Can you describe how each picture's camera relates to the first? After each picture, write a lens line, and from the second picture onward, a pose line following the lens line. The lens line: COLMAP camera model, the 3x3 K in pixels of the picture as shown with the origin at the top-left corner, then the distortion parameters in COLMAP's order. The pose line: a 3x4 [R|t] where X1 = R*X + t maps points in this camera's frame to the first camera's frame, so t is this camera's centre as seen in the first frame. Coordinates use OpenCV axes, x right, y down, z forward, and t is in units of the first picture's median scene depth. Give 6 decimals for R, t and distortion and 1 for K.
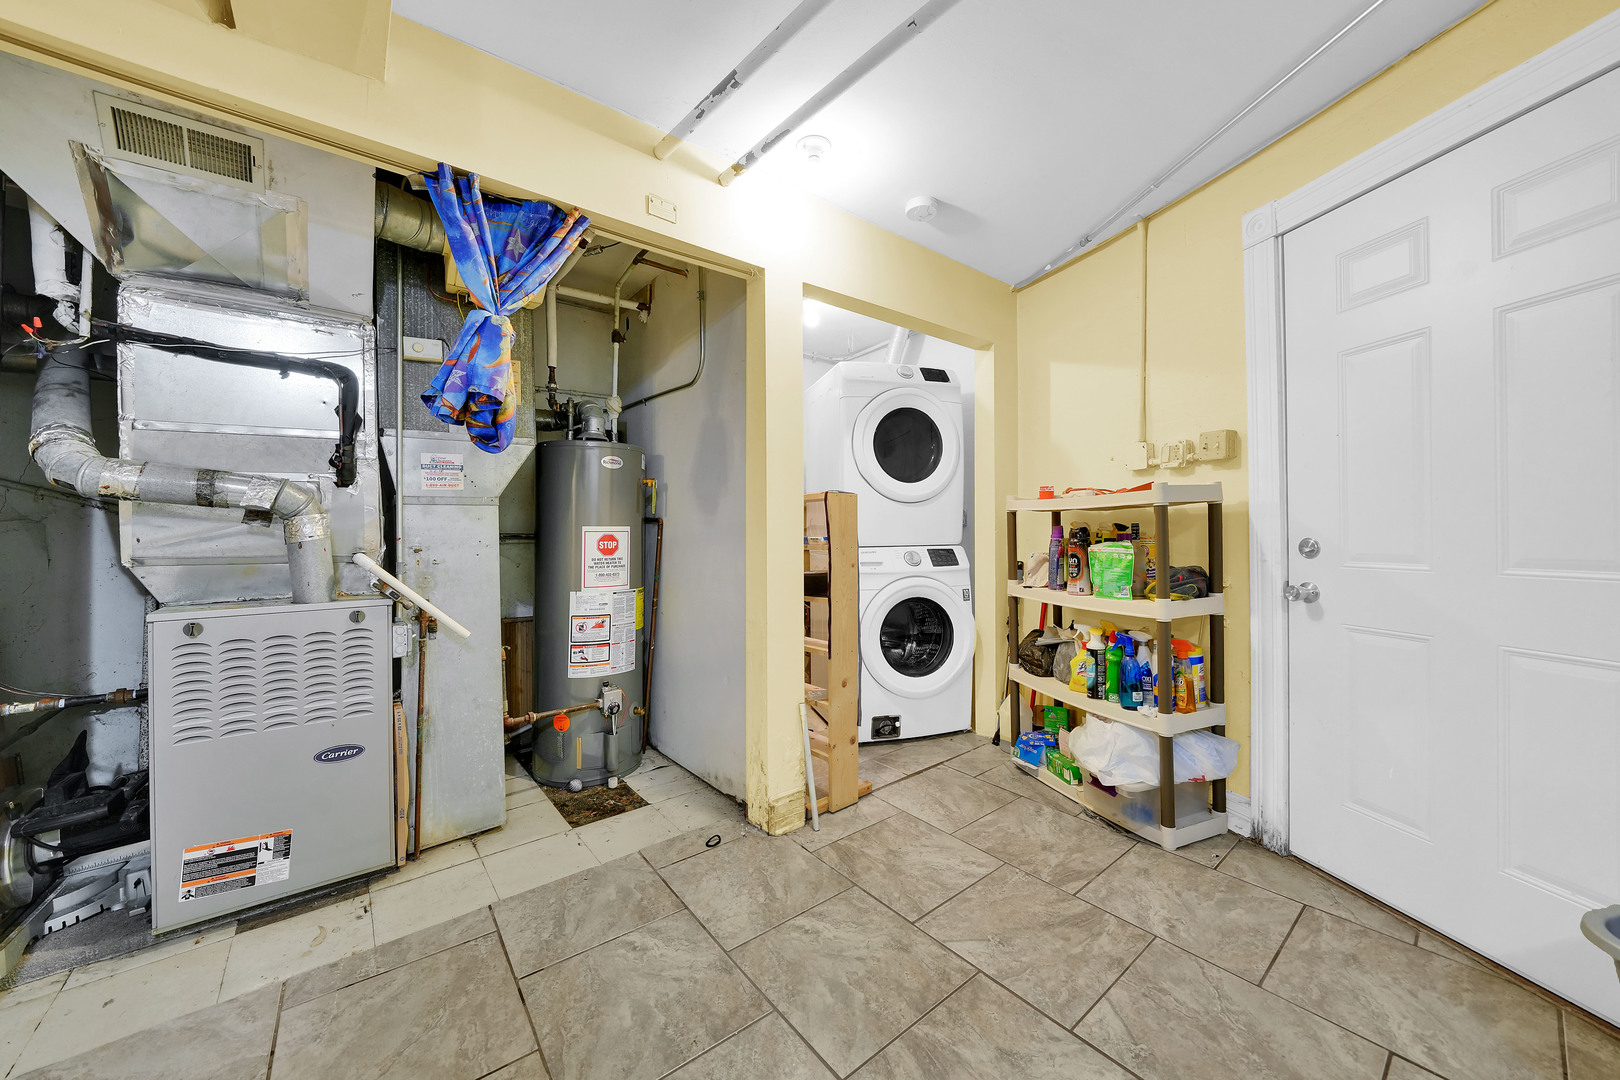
lens RADIAL K [[578.0, 0, 806.6], [0, 578.0, 537.2], [0, 0, 1]] dist [-0.000947, -0.000162]
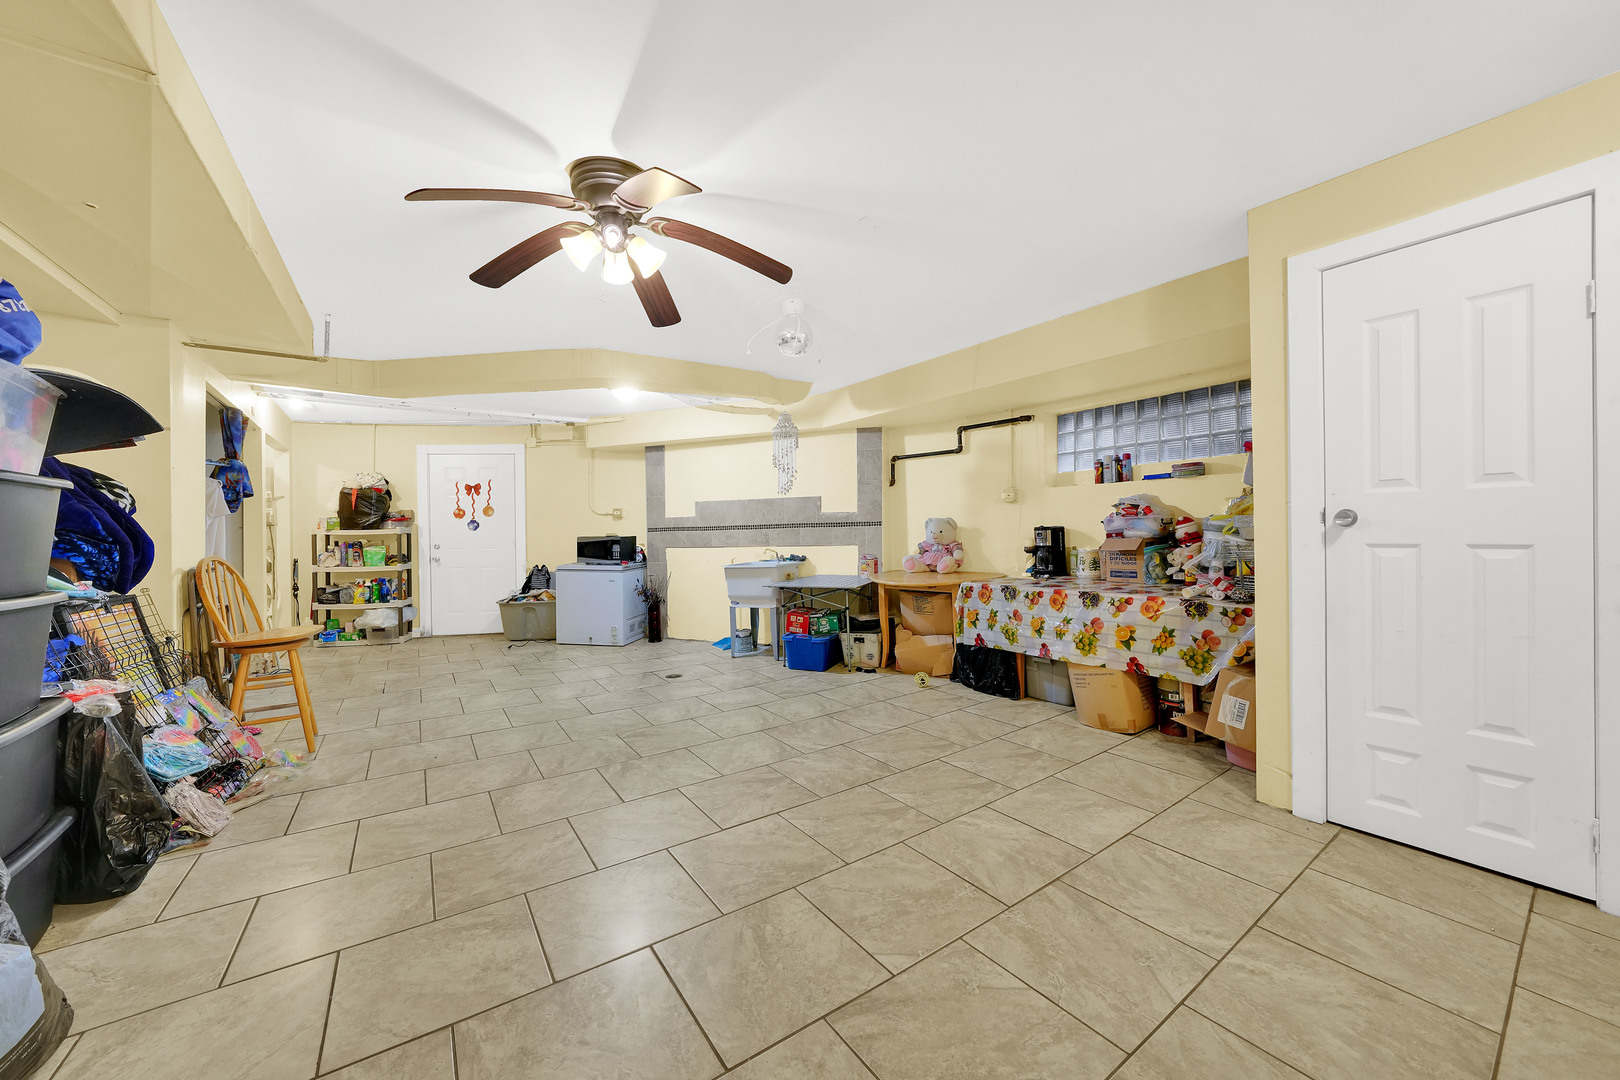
lens RADIAL K [[578.0, 0, 806.6], [0, 578.0, 537.2], [0, 0, 1]] dist [-0.000947, -0.000162]
pose [[0.067783, -0.000409, 0.997700, -2.273098], [0.009729, 0.999953, -0.000251, -0.015307], [-0.997653, 0.009723, 0.067783, -1.368082]]
